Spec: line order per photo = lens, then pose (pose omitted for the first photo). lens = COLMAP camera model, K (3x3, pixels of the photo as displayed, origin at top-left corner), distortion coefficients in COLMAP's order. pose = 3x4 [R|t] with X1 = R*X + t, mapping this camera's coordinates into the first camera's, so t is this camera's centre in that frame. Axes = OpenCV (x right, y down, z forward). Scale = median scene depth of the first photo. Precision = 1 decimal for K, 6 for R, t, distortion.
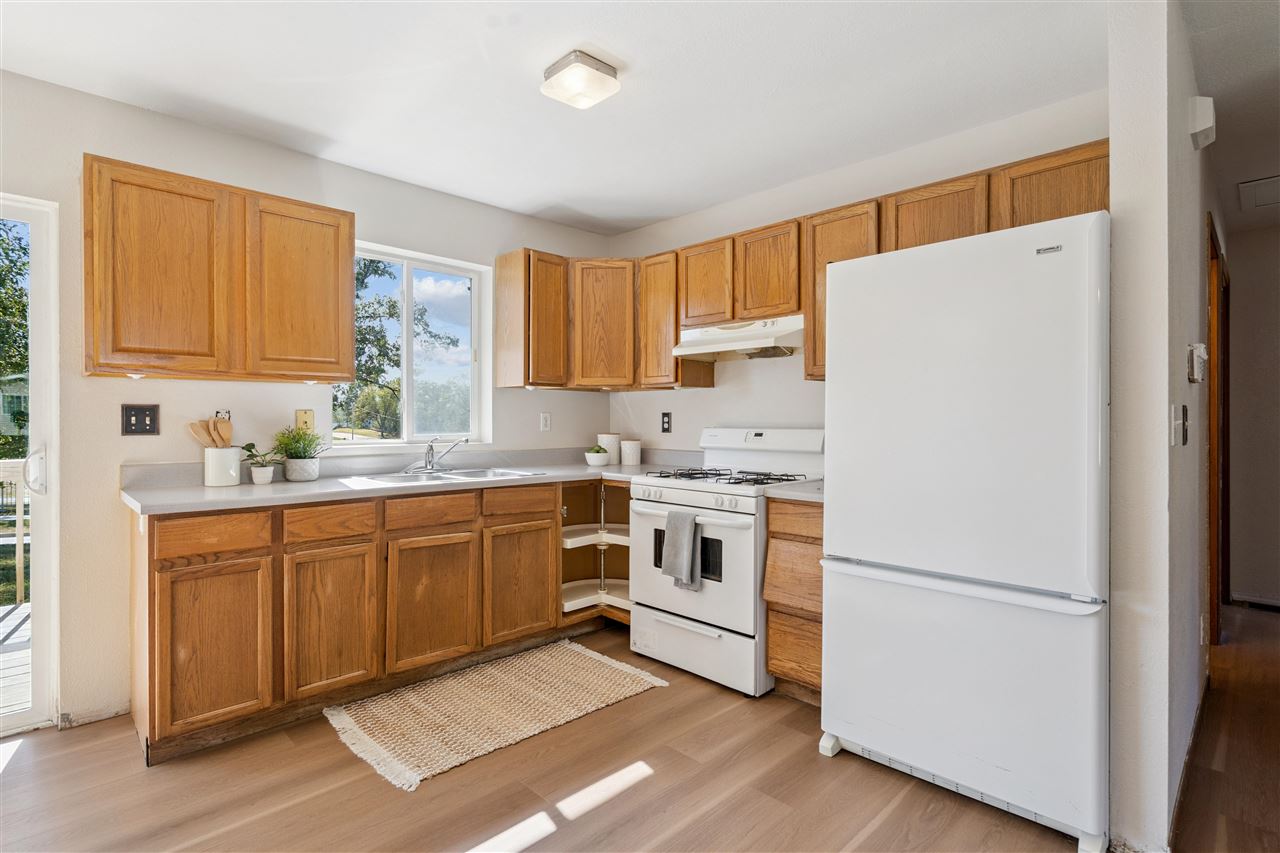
lens RADIAL K [[624.2, 0, 640.0], [0, 624.2, 426.5], [0, 0, 1]] dist [-0.001409, 0.000168]
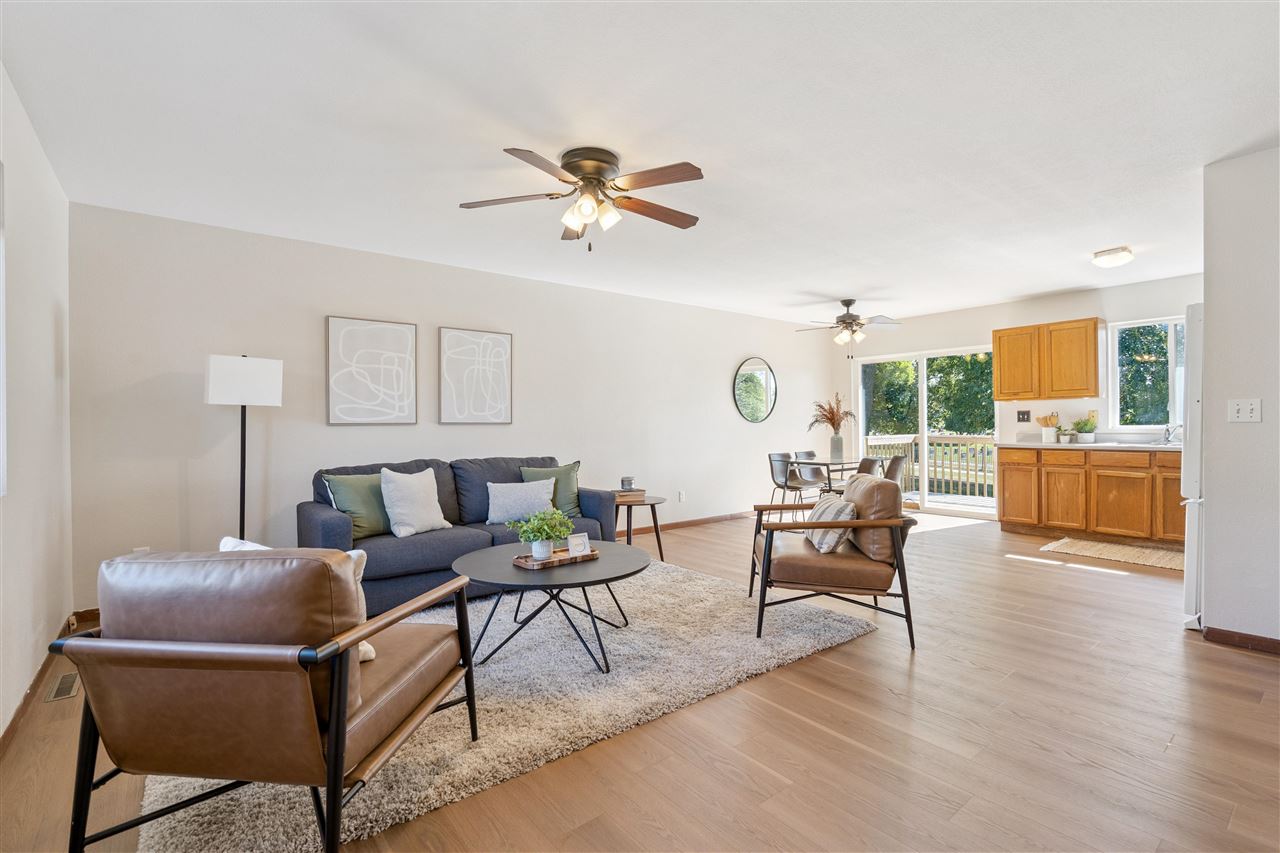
lens RADIAL K [[586.2, 0, 635.9], [0, 586.2, 432.6], [0, 0, 1]] dist [-0.003258, -0.000295]
pose [[-0.110265, 0.012173, -0.993828, 1.776446], [0.003773, 0.999923, 0.011829, 0.021576], [0.993895, -0.002446, -0.110303, -0.356699]]
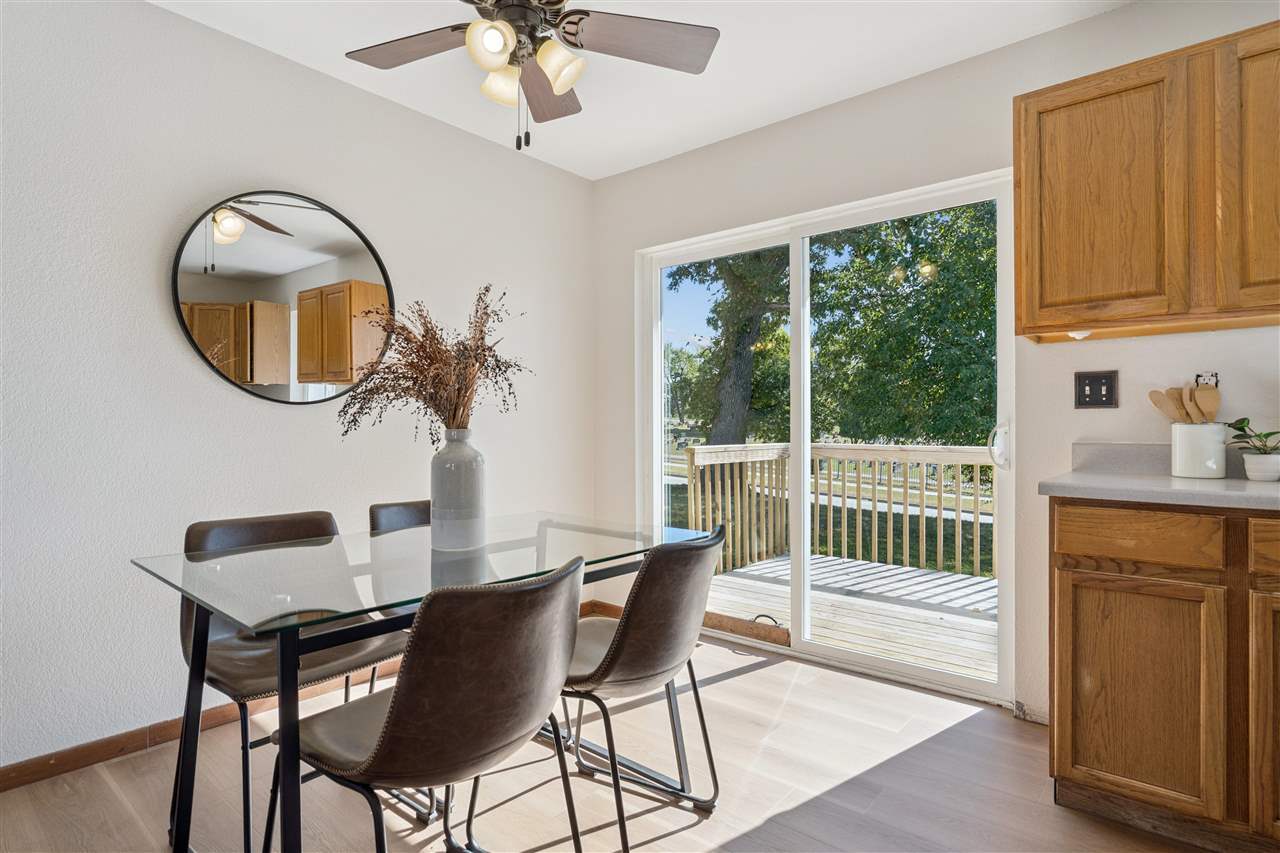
lens RADIAL K [[659.8, 0, 637.9], [0, 659.8, 431.0], [0, 0, 1]] dist [-0.001263, -0.000505]
pose [[0.082636, 0.002341, -0.996577, 0.026090], [-0.007139, 0.999973, 0.001757, 0.044739], [0.996554, 0.006969, 0.082651, 0.298951]]
